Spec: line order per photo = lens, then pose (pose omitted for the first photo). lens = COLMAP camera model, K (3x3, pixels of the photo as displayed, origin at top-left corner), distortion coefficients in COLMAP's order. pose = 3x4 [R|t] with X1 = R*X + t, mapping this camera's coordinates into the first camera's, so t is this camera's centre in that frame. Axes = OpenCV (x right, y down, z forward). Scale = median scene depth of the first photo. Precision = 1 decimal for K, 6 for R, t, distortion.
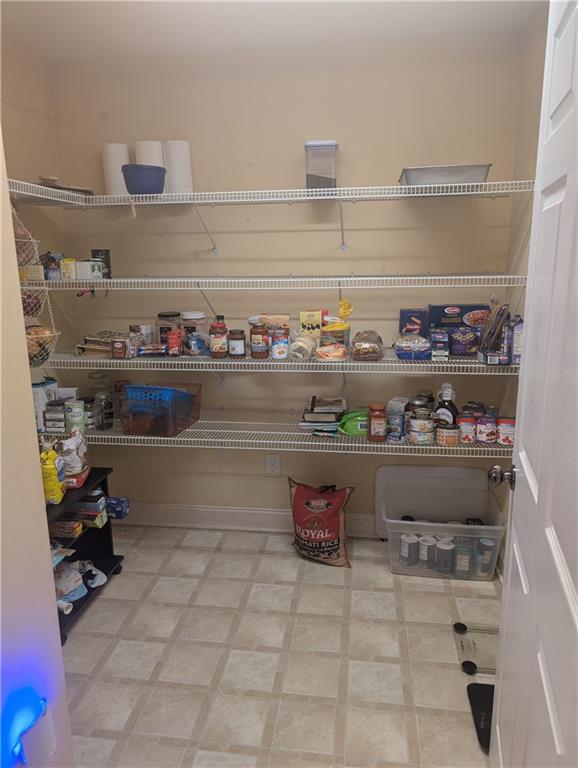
lens RADIAL K [[546.4, 0, 289.9], [0, 546.4, 380.3], [0, 0, 1]] dist [0.026062, -0.025791]
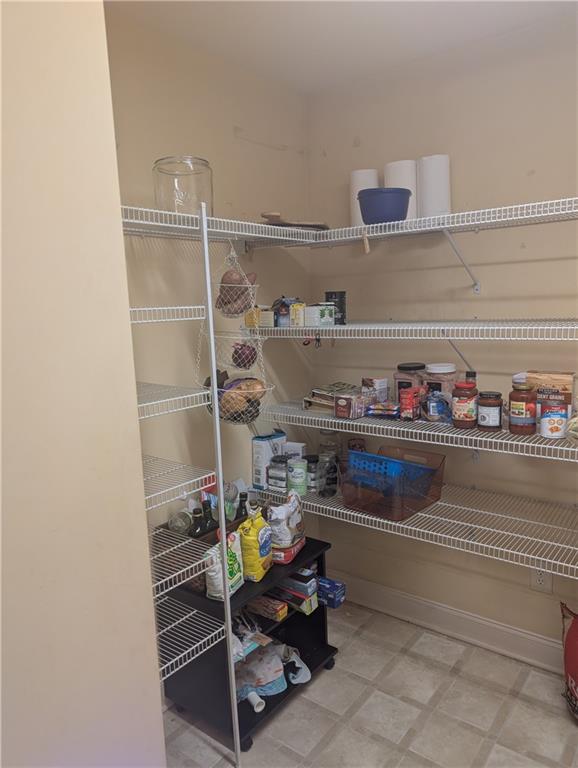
lens RADIAL K [[546.4, 0, 288.3], [0, 546.4, 389.1], [0, 0, 1]] dist [0.026062, -0.025791]
pose [[0.867538, 0.054736, -0.494350, 0.030108], [-0.080252, 0.996307, -0.030521, -0.050401], [0.490854, 0.066151, 0.868727, 0.213844]]
